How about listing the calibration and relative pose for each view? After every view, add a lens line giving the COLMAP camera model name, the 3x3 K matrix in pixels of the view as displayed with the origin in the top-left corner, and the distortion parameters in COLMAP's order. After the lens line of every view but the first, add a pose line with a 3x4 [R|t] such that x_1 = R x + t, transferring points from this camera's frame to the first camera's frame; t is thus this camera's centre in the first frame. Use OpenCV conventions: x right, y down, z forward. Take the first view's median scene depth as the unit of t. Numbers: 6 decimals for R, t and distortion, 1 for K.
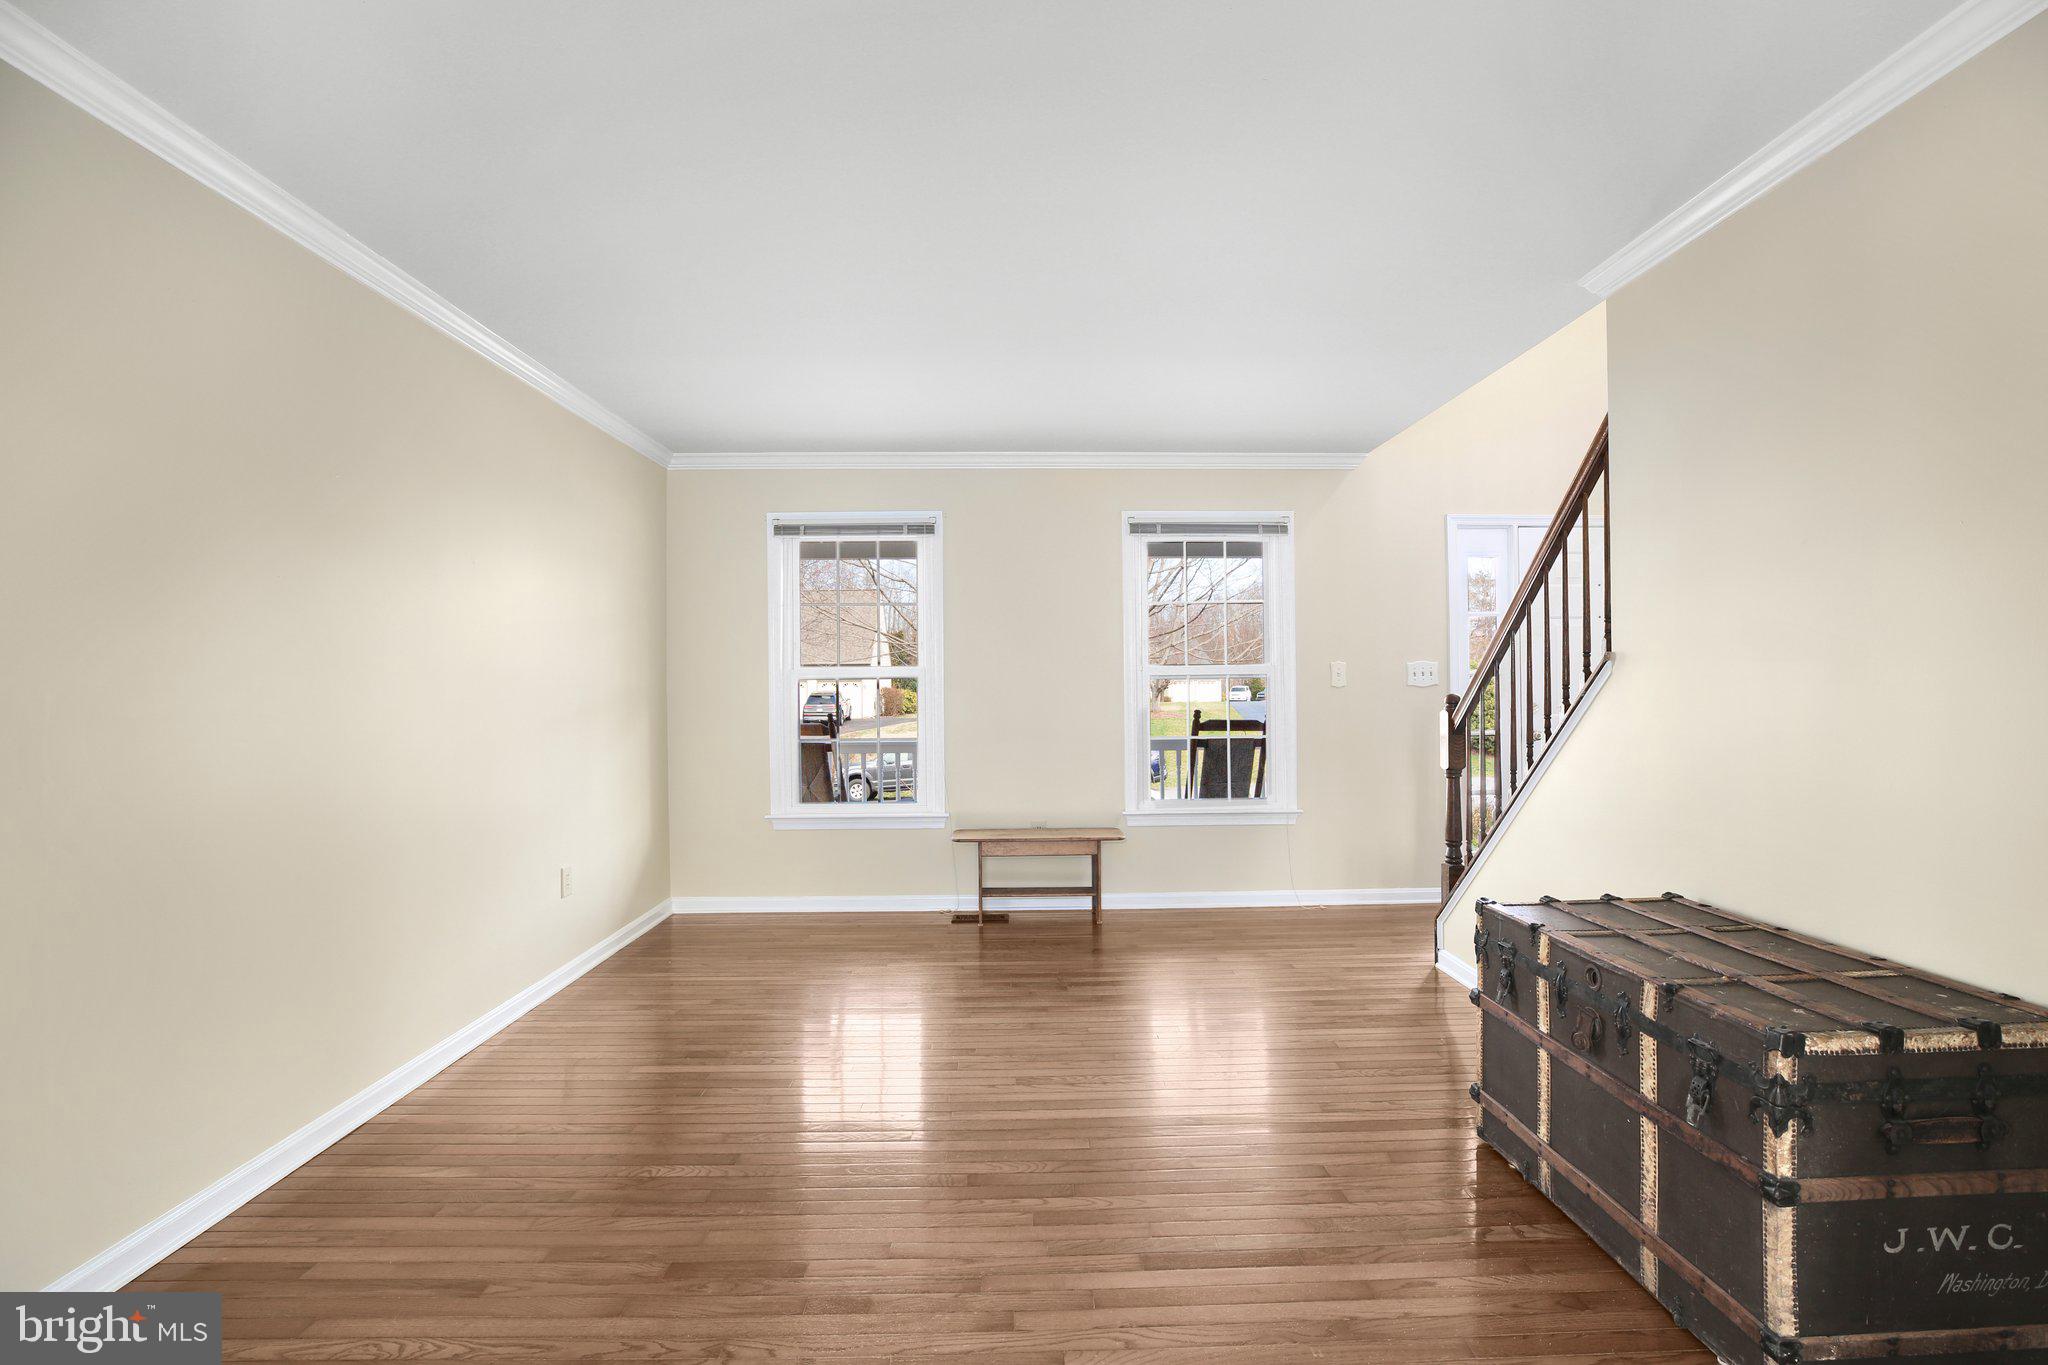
lens RADIAL K [[929.4, 0, 1024.0], [0, 929.4, 682.5], [0, 0, 1]] dist [-0.039670, 0.000475]
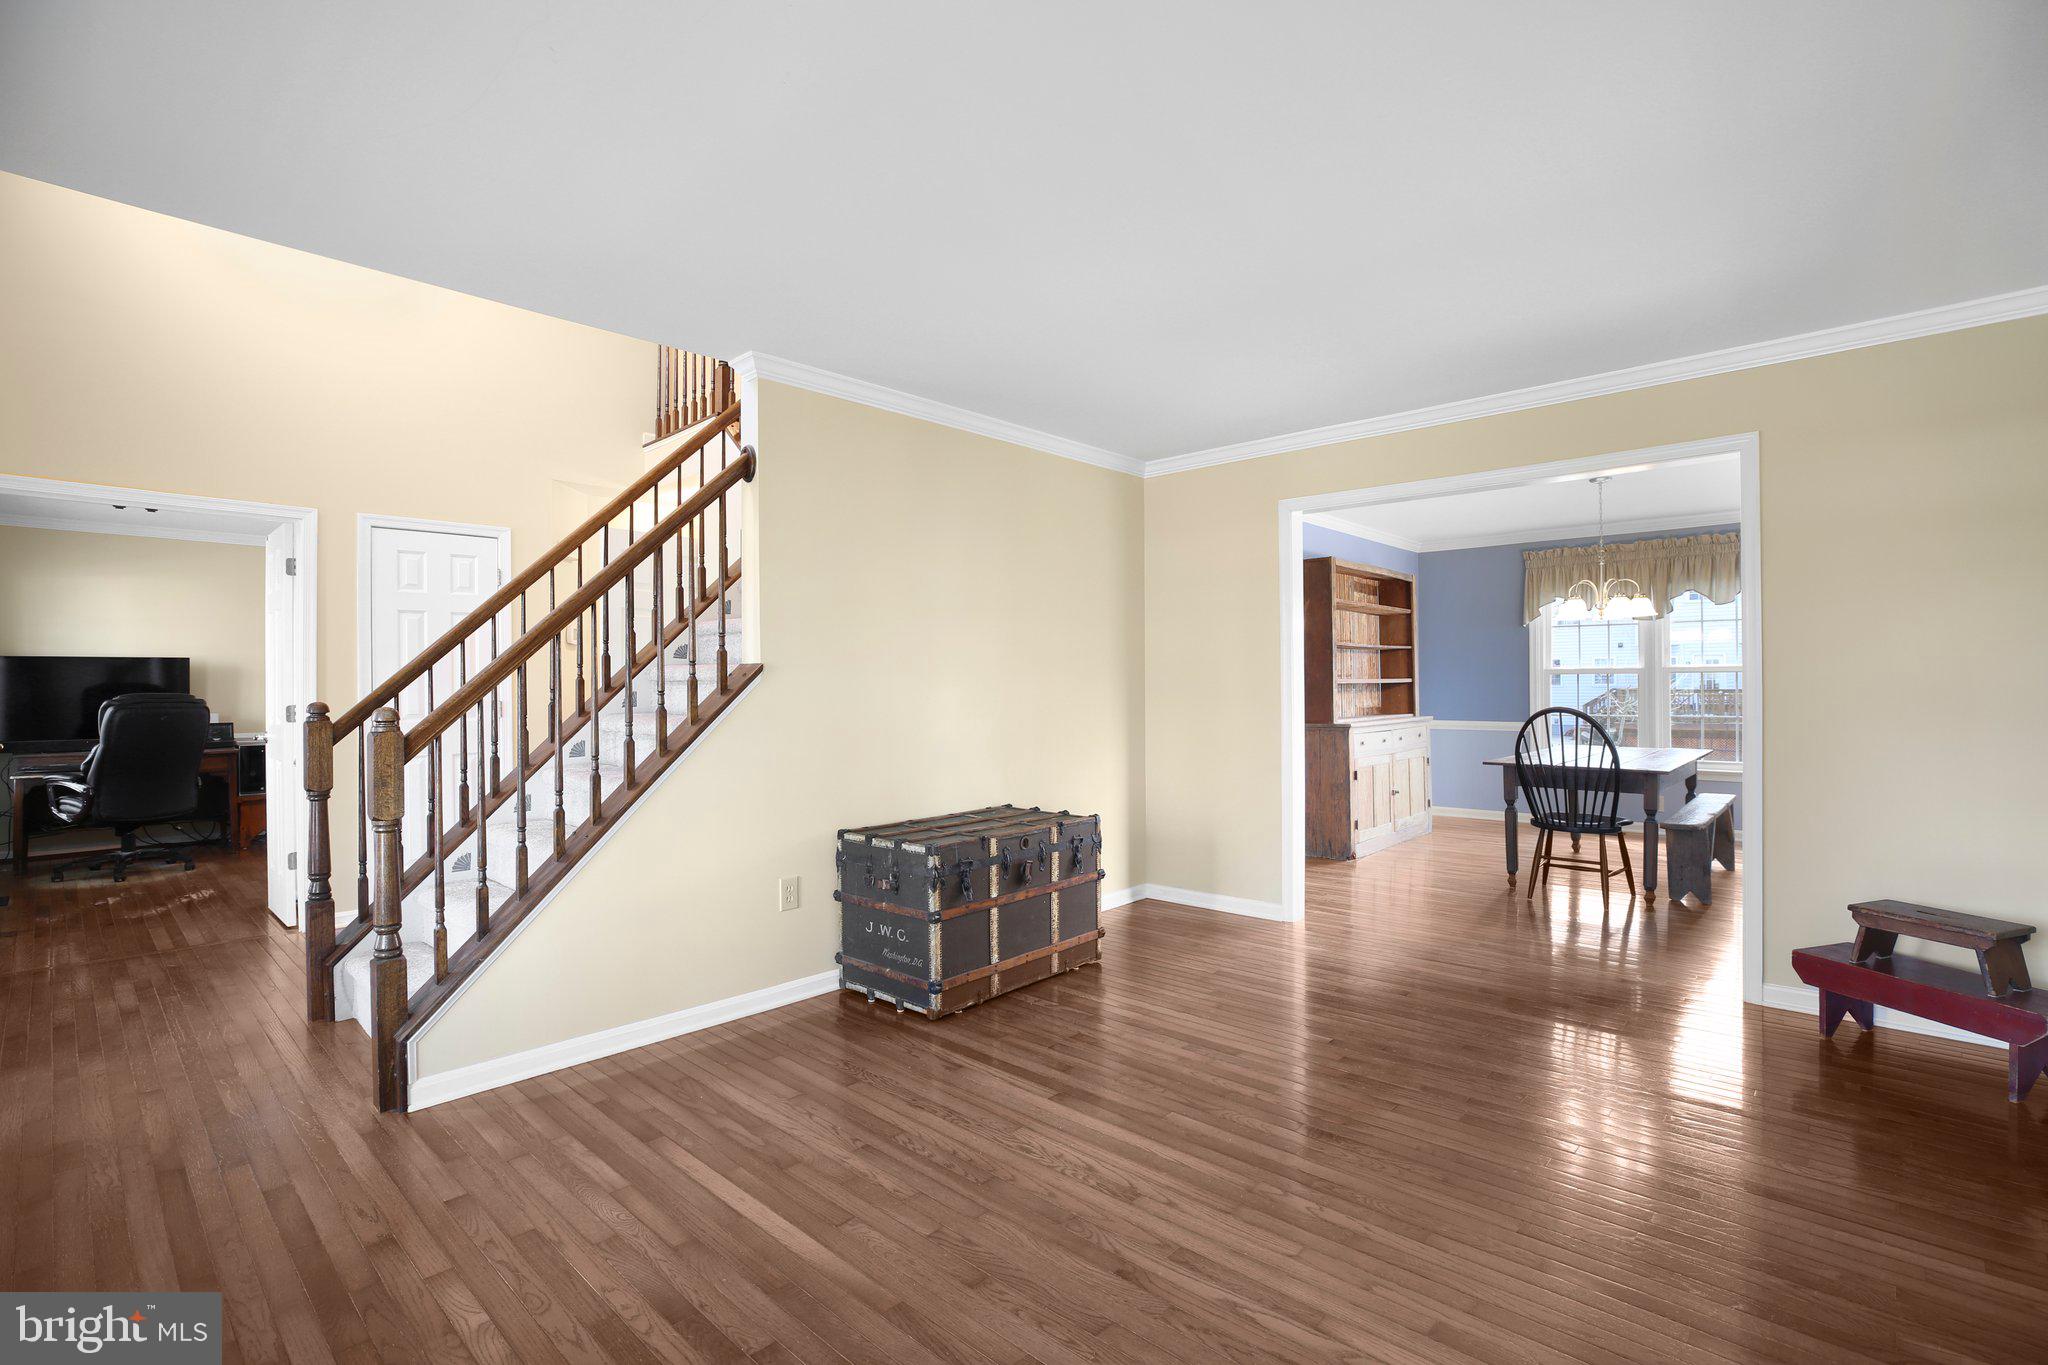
lens RADIAL K [[929.4, 0, 1024.0], [0, 929.4, 682.5], [0, 0, 1]] dist [-0.039670, 0.000475]
pose [[-0.718749, 0.020221, 0.694975, -0.645807], [0.016593, 0.999791, -0.011930, 0.014978], [-0.695072, 0.002957, -0.718934, 2.169290]]
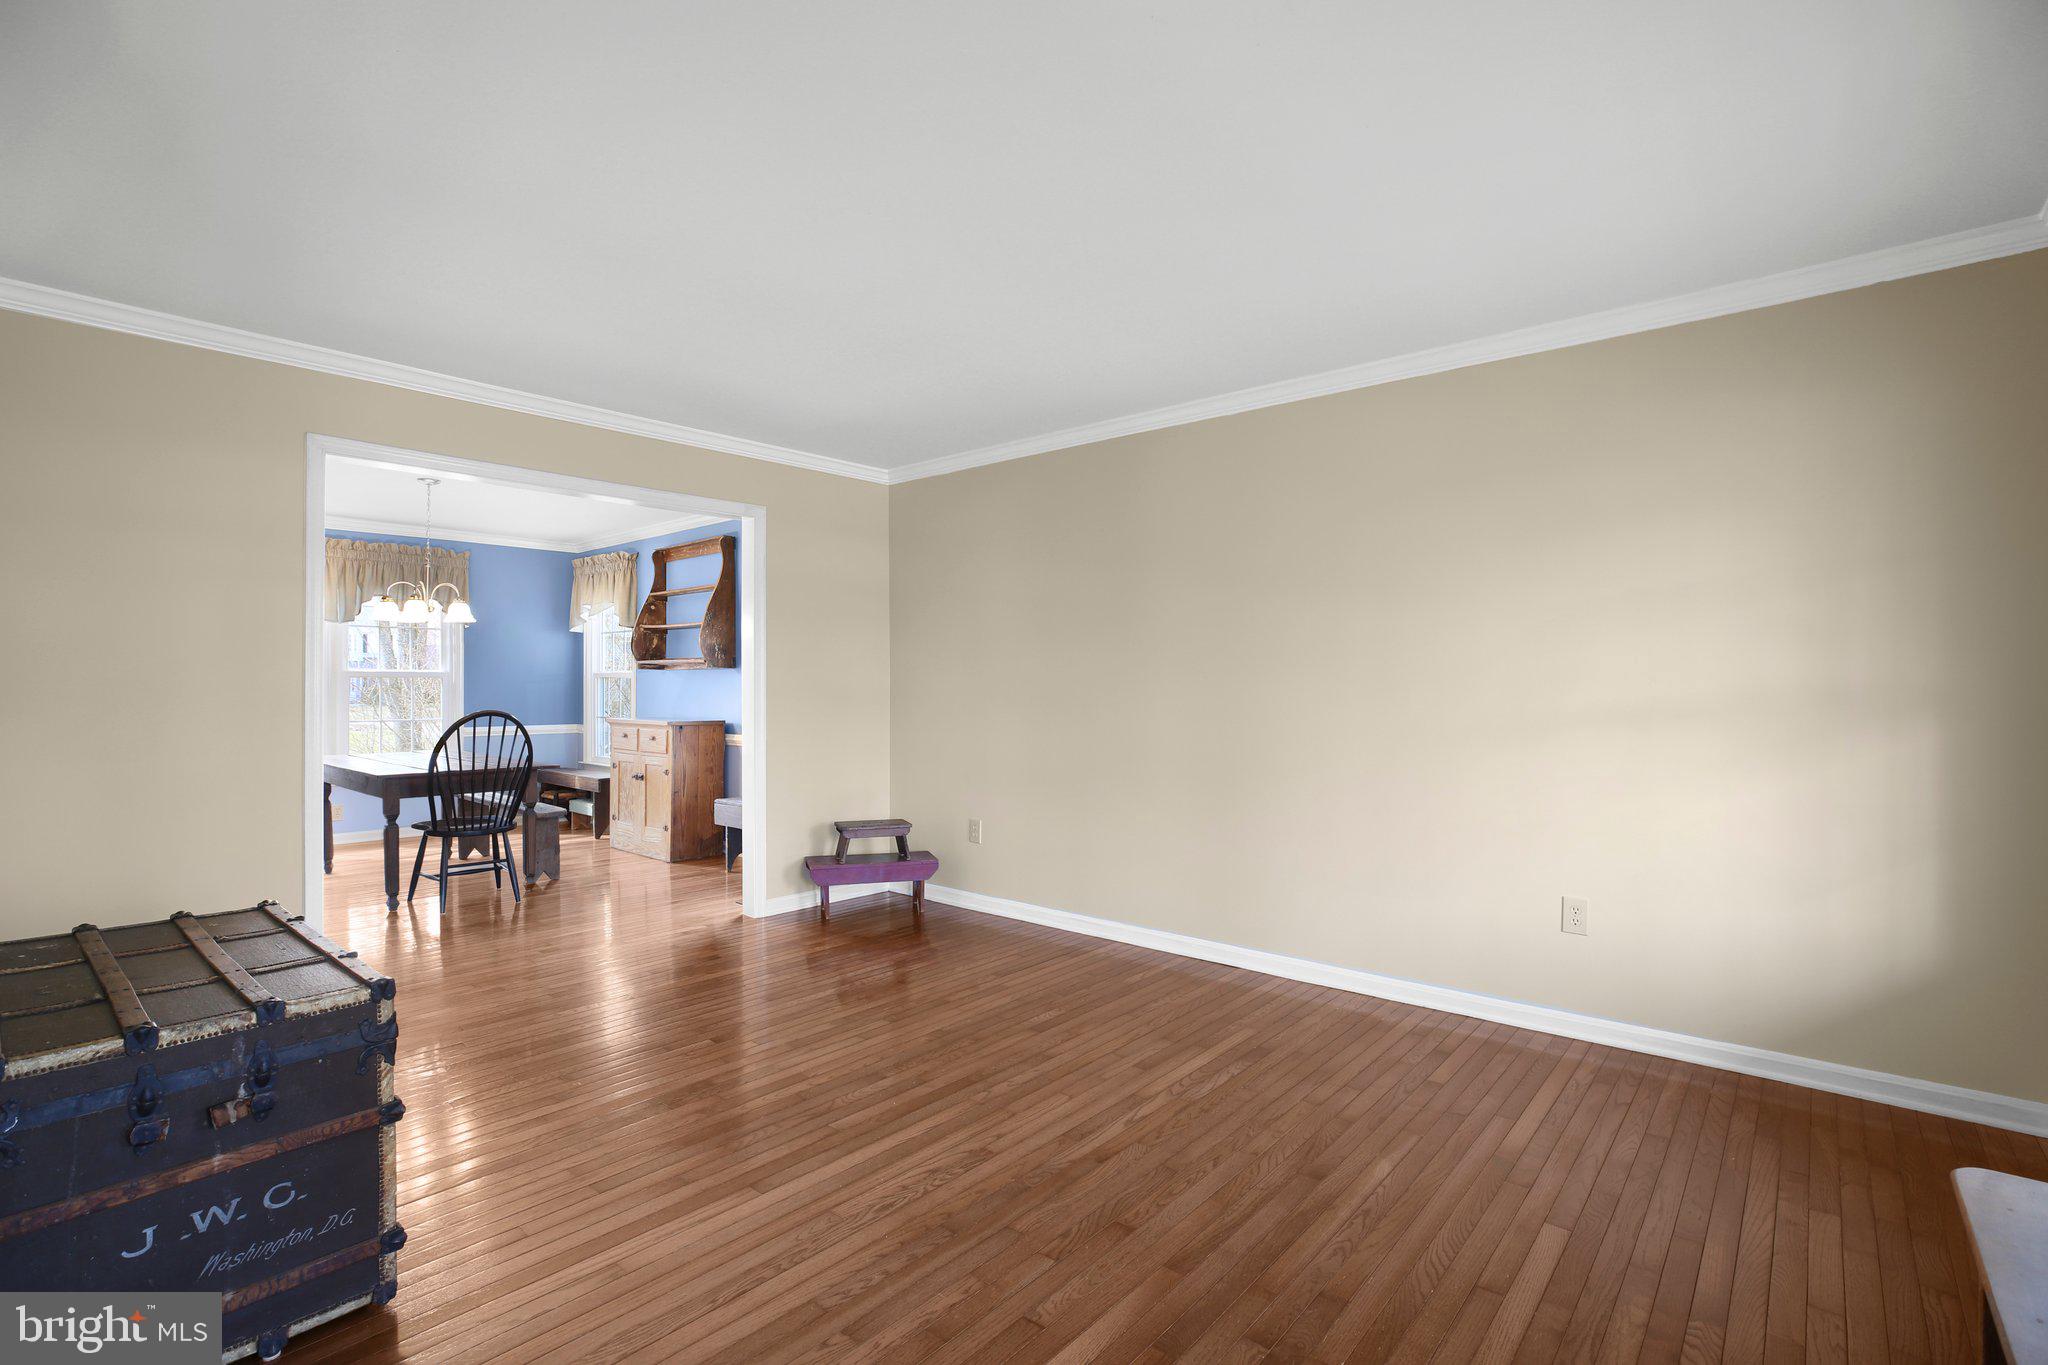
lens RADIAL K [[943.4, 0, 1030.6], [0, 943.4, 680.6], [0, 0, 1]] dist [-0.039468, 0.008771]
pose [[-0.664913, 0.011480, -0.746833, 0.804471], [0.010719, 0.999926, 0.005826, -0.001237], [0.746844, -0.004131, -0.664986, 2.149636]]
